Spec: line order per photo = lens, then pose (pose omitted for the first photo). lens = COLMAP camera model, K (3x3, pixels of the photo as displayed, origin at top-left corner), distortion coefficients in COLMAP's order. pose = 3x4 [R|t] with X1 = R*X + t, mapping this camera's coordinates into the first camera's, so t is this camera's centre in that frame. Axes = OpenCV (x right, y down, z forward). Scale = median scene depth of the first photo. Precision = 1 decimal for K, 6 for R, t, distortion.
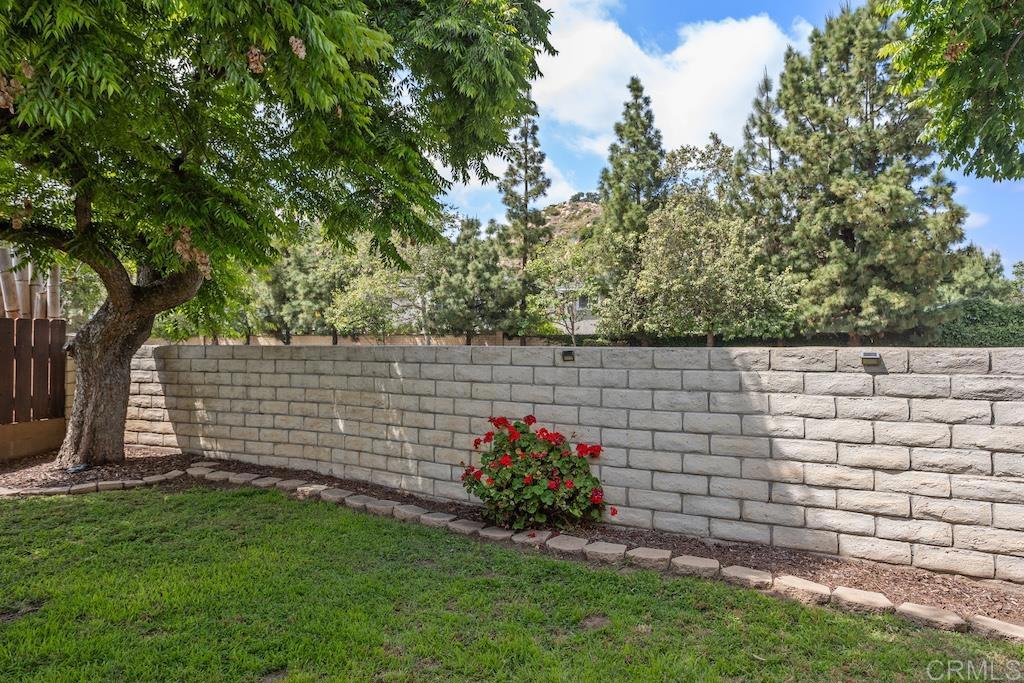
lens RADIAL K [[656.3, 0, 512.5], [0, 656.3, 345.2], [0, 0, 1]] dist [0.002176, 0.006079]
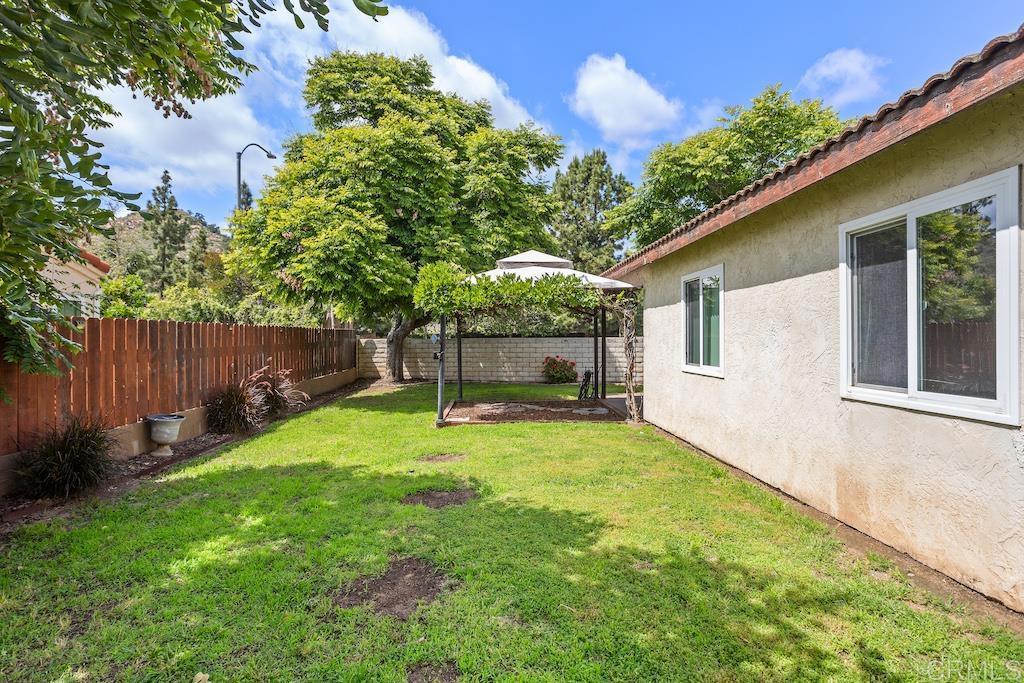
lens RADIAL K [[532.9, 0, 534.7], [0, 532.9, 348.1], [0, 0, 1]] dist [-0.037932, 0.001868]
pose [[0.916352, -0.011754, 0.400200, -0.980550], [0.007814, 0.999904, 0.011473, 0.018051], [-0.400296, -0.007386, 0.916356, -1.325464]]
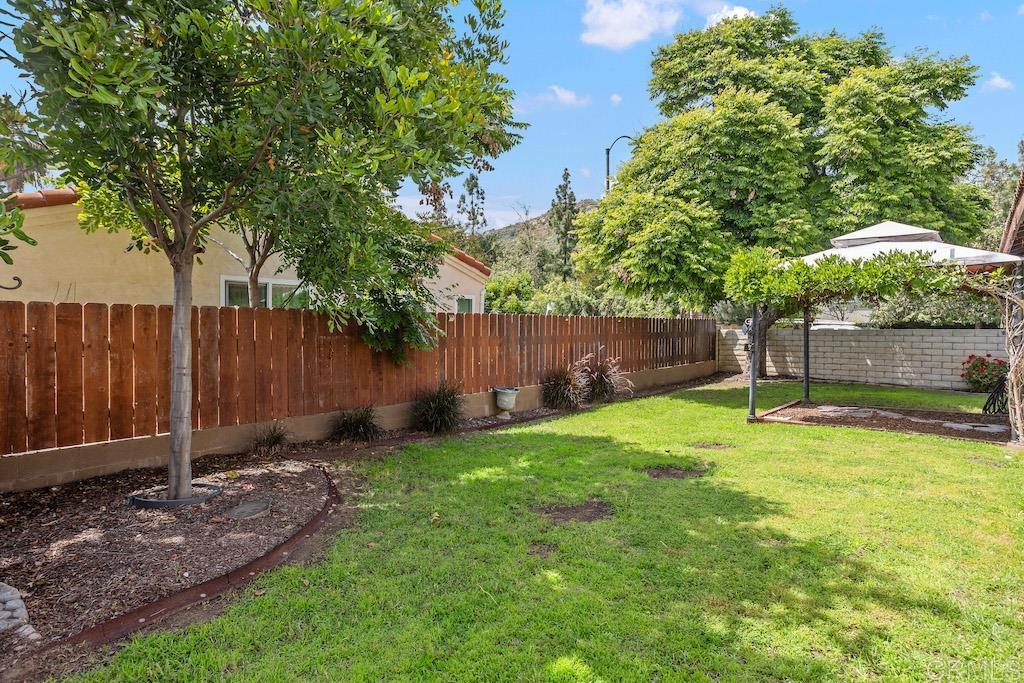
lens RADIAL K [[616.2, 0, 502.4], [0, 616.2, 345.4], [0, 0, 1]] dist [-0.020751, 0.007643]
pose [[0.949927, 0.008539, -0.312355, -0.810692], [-0.002683, 0.999813, 0.019174, 0.018673], [0.312460, -0.017375, 0.949772, -1.519069]]
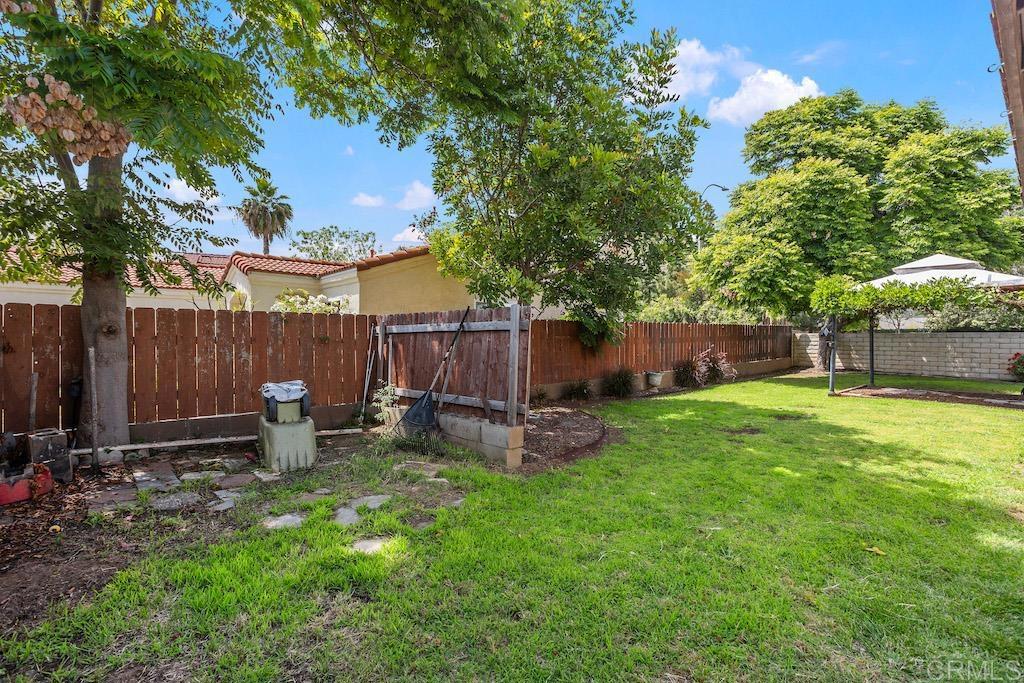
lens RADIAL K [[496.7, 0, 504.5], [0, 496.7, 346.2], [0, 0, 1]] dist [-0.021582, 0.008034]
pose [[0.883816, 0.008072, -0.467764, -0.887248], [-0.001037, 0.999882, 0.015295, 0.028105], [0.467833, -0.013033, 0.883721, -1.876702]]
